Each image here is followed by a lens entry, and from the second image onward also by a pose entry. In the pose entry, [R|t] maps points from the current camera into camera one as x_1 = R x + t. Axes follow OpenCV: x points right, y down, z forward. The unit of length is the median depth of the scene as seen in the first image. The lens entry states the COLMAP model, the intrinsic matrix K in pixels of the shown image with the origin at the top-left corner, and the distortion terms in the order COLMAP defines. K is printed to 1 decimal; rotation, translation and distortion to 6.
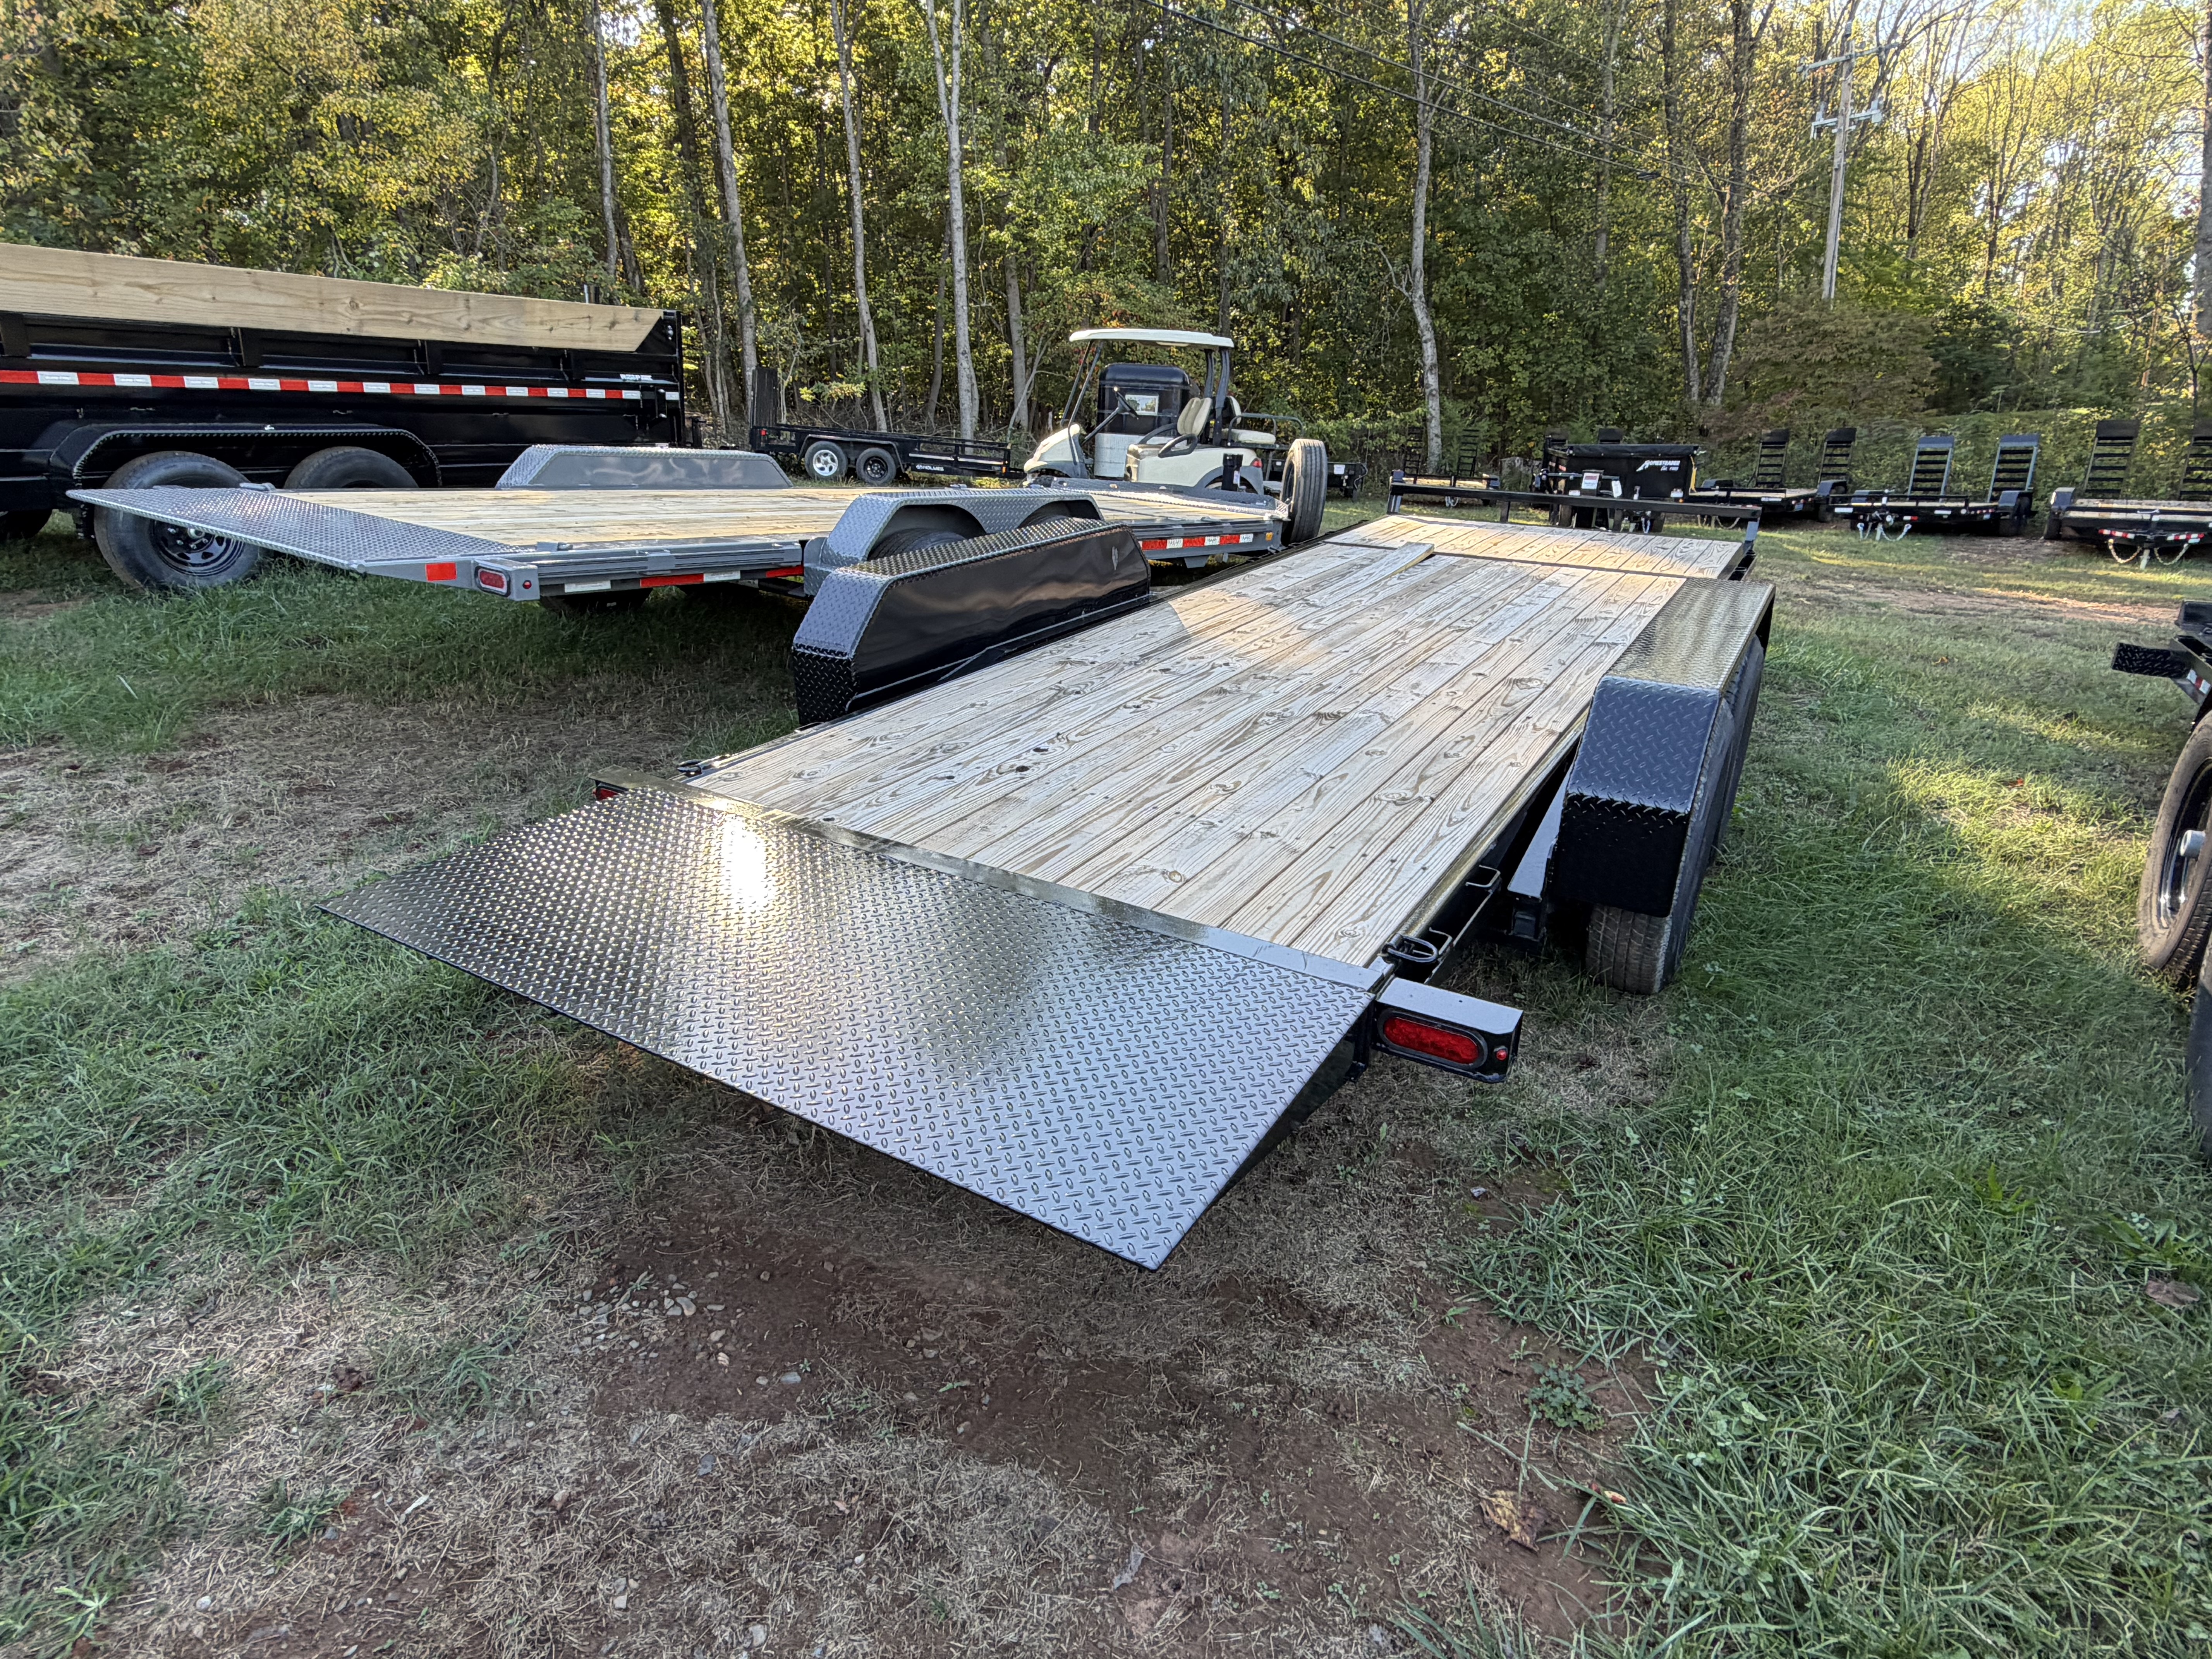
lens RADIAL K [[1206.8, 0, 1116.7], [0, 1206.8, 814.9], [0, 0, 1]] dist [-0.001357, -0.000100]
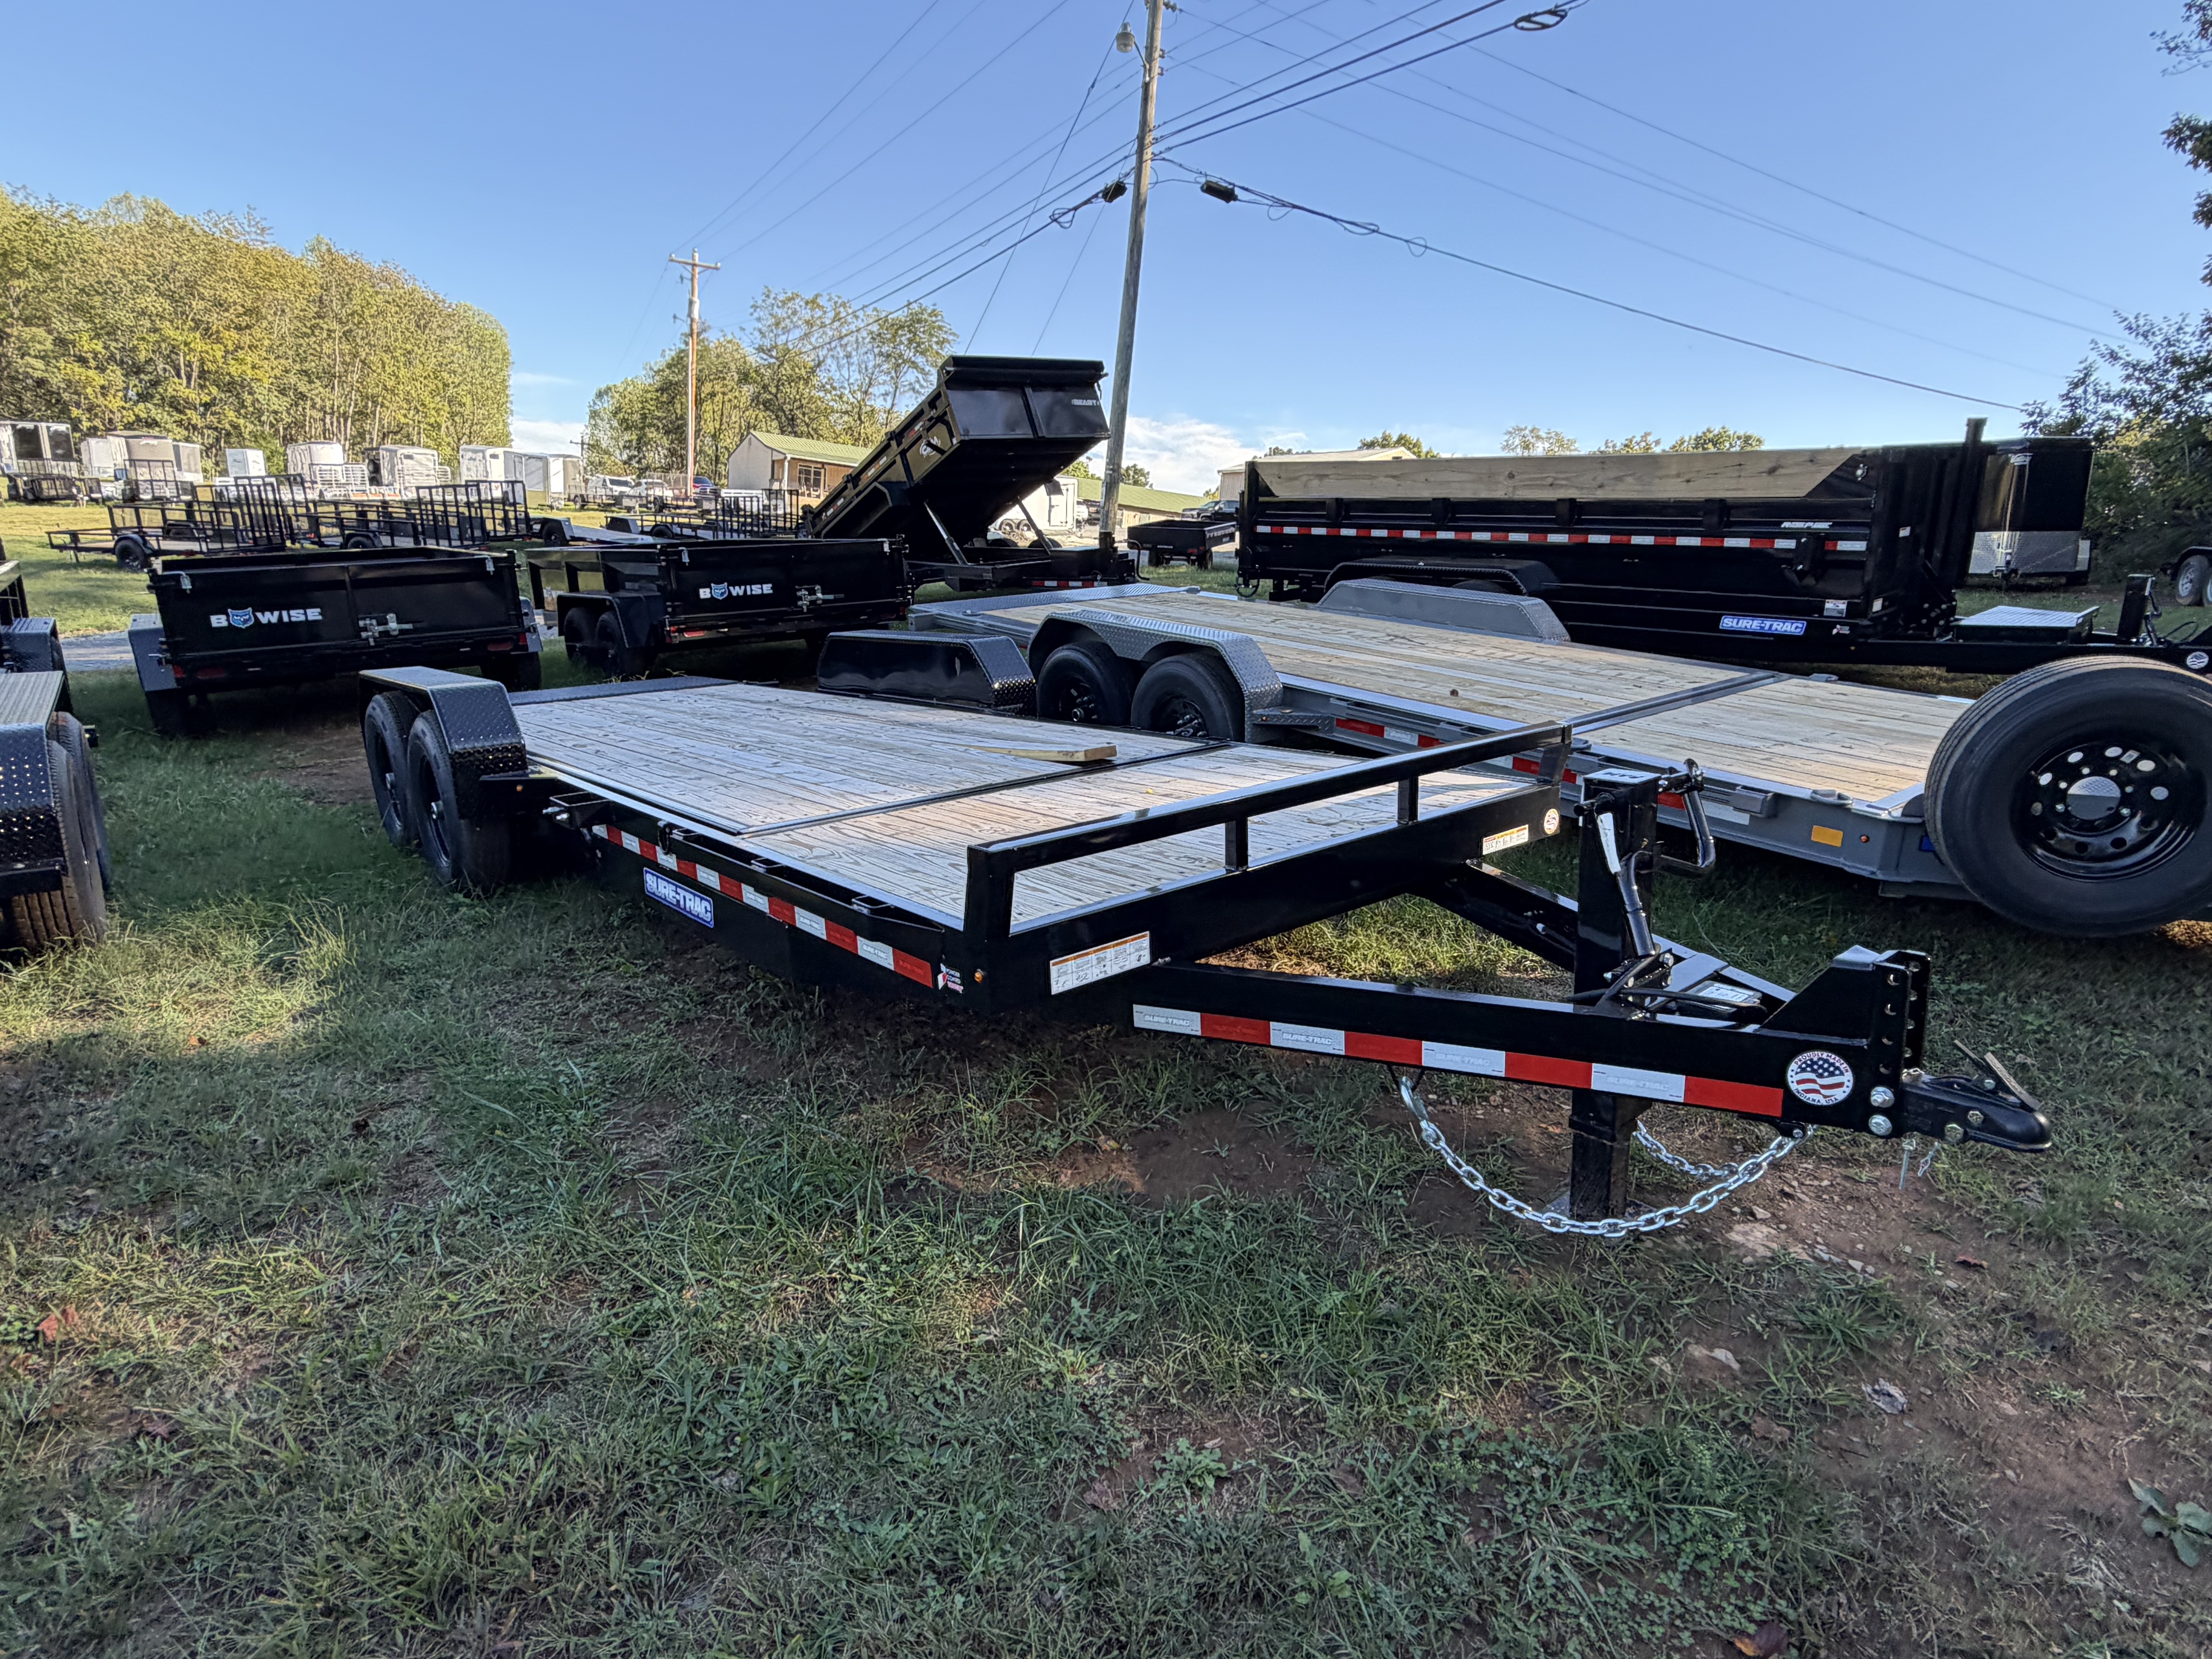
lens RADIAL K [[1210.6, 0, 1106.0], [0, 1210.6, 829.5], [0, 0, 1]] dist [-0.001816, 0.000095]
pose [[-0.326342, 0.200341, -0.923777, 0.261820], [-0.329912, 0.891685, 0.309929, -0.109857], [0.885810, 0.405908, -0.224899, 0.341056]]
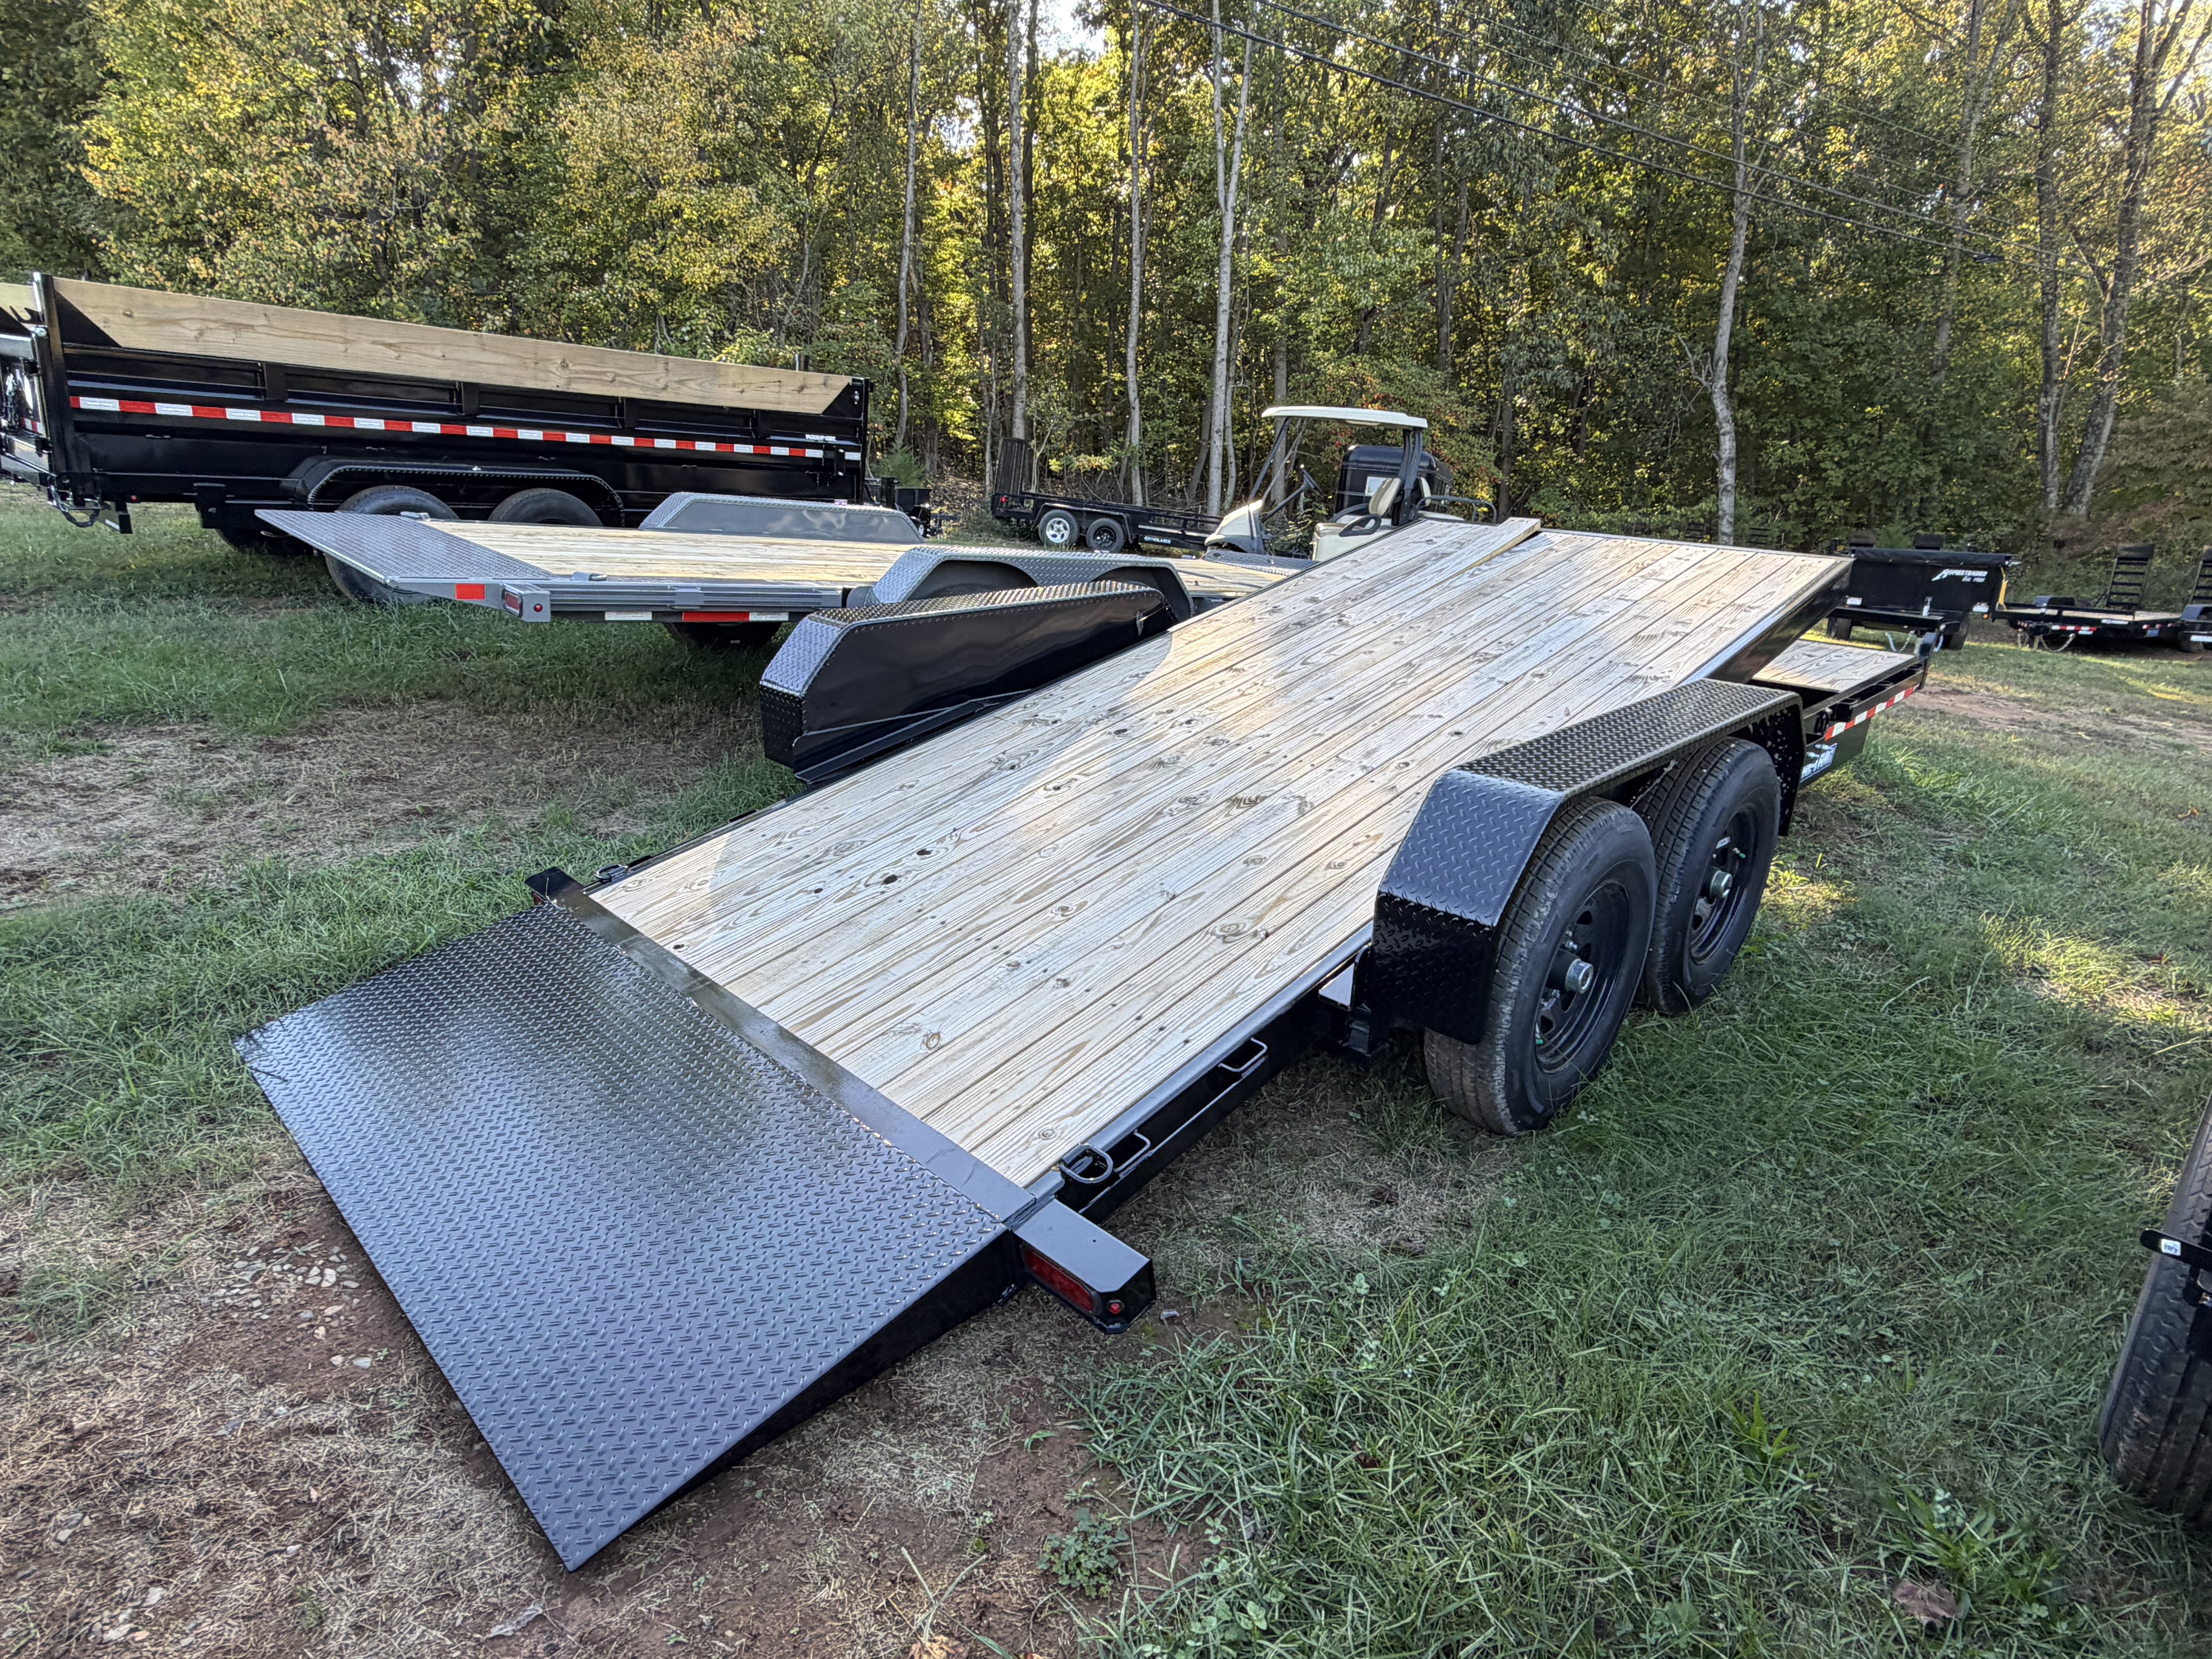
lens RADIAL K [[1210.6, 0, 1106.0], [0, 1210.6, 829.5], [0, 0, 1]] dist [-0.001816, 0.000095]
pose [[0.971838, 0.097959, -0.214323, 0.046279], [-0.108581, 0.993348, -0.038337, -0.001048], [0.209142, 0.060529, 0.976010, 0.009279]]
